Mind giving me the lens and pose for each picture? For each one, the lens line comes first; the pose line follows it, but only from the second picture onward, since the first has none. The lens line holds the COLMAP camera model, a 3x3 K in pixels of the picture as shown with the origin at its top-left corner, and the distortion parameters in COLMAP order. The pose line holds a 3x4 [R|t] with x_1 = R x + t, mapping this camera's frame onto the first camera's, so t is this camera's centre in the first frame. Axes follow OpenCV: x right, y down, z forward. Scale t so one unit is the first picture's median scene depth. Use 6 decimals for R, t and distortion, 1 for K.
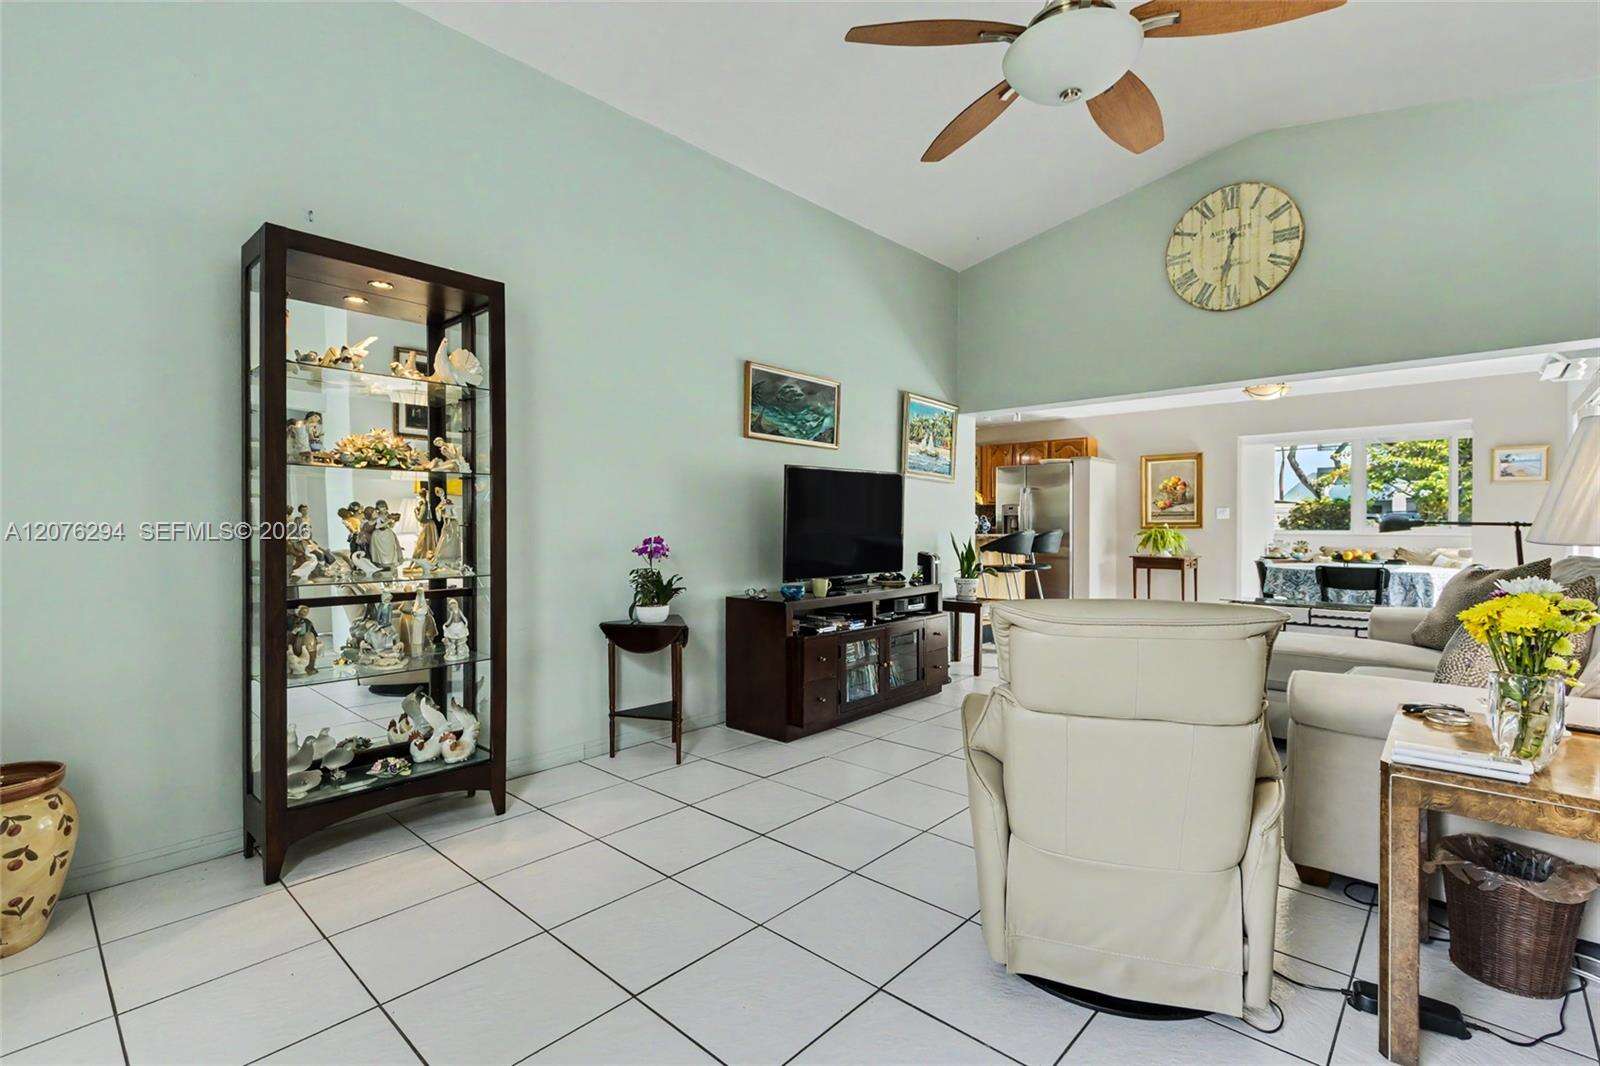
lens RADIAL K [[735.7, 0, 787.8], [0, 735.7, 508.9], [0, 0, 1]] dist [-0.000175, 0.001634]
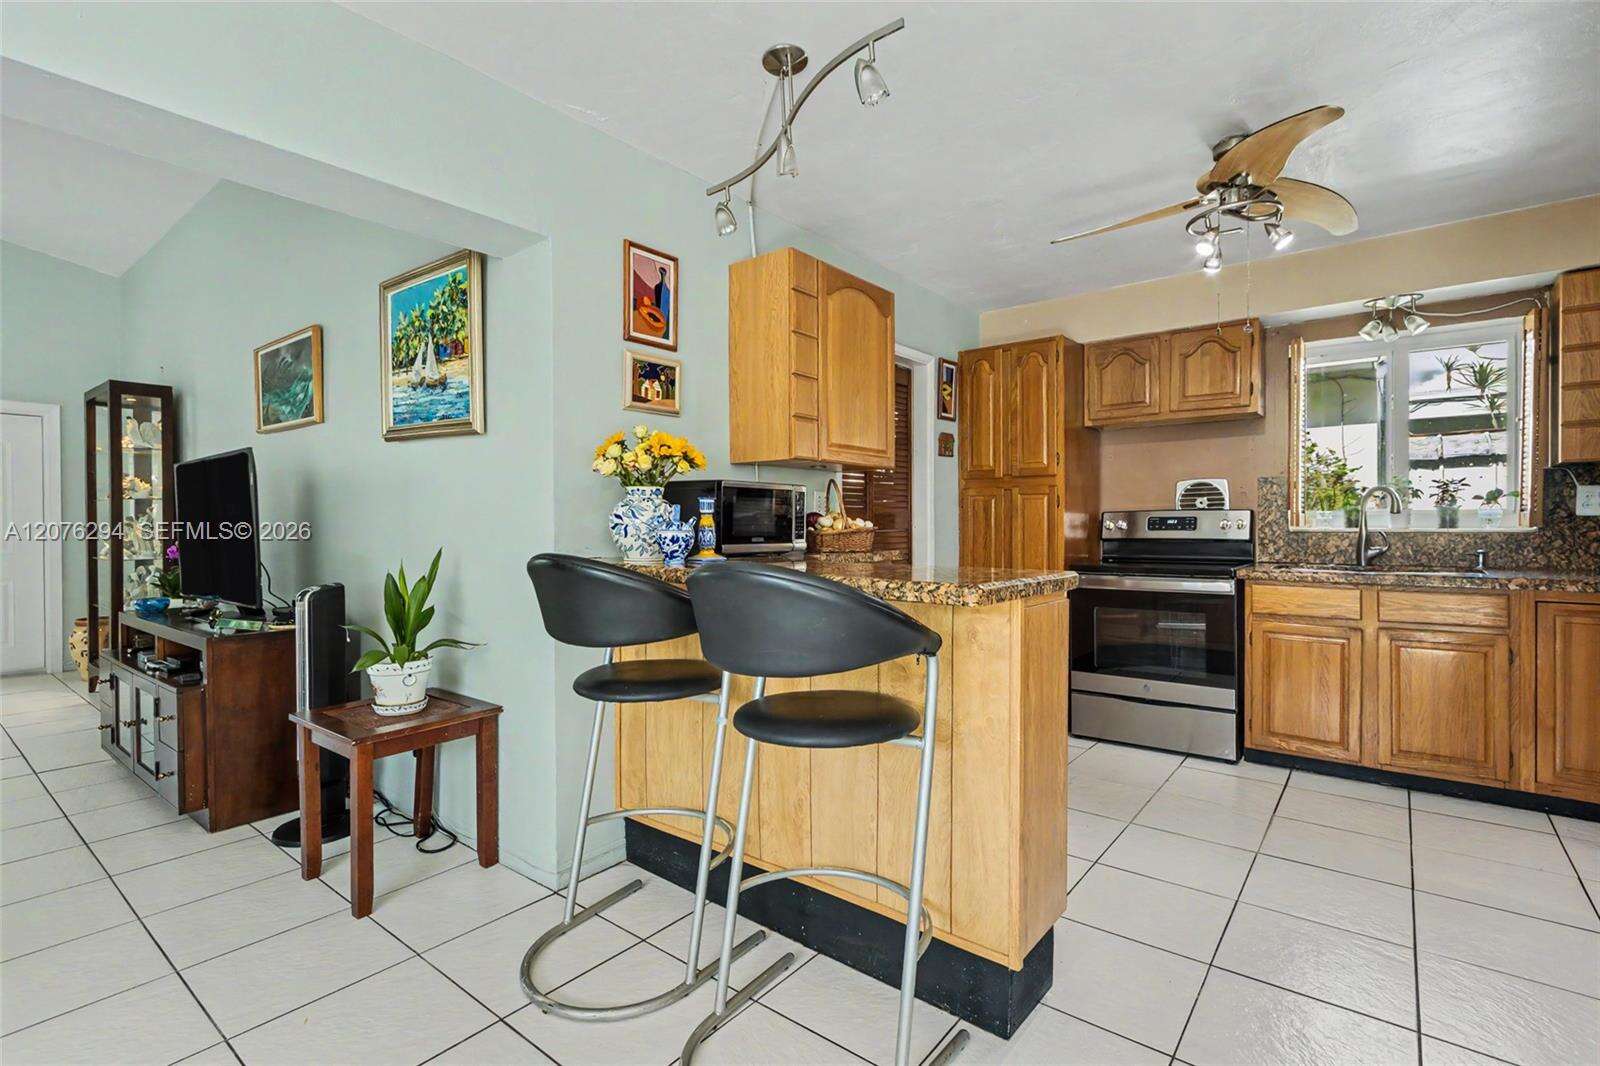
lens RADIAL K [[735.7, 0, 800.4], [0, 735.7, 532.5], [0, 0, 1]] dist [-0.000175, 0.001634]
pose [[0.078163, 0.017144, -0.996793, 0.807014], [0.022894, 0.999558, 0.018987, 0.023603], [0.996678, -0.024305, 0.077736, 1.384689]]
